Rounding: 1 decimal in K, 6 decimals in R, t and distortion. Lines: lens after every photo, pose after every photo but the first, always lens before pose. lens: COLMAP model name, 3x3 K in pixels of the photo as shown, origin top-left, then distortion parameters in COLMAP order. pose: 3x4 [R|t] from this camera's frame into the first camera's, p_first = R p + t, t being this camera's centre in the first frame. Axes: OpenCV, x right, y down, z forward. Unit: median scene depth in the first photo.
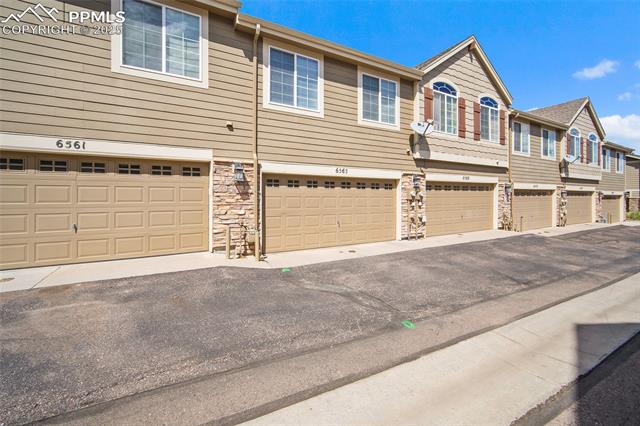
lens RADIAL K [[296.1, 0, 320.3], [0, 296.1, 200.5], [0, 0, 1]] dist [-0.000144, 0.000067]
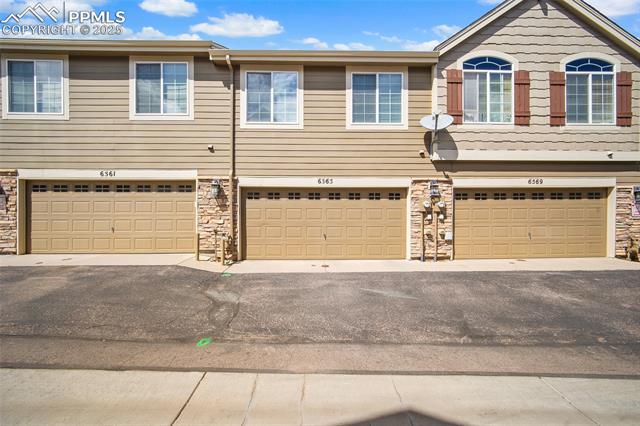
lens RADIAL K [[252.7, 0, 333.9], [0, 252.7, 212.1], [0, 0, 1]] dist [-0.002945, 0.000193]
pose [[0.862021, 0.004582, -0.506852, 0.461592], [-0.004514, 0.999989, 0.001364, -0.001286], [0.506853, 0.001112, 0.862032, 0.281408]]
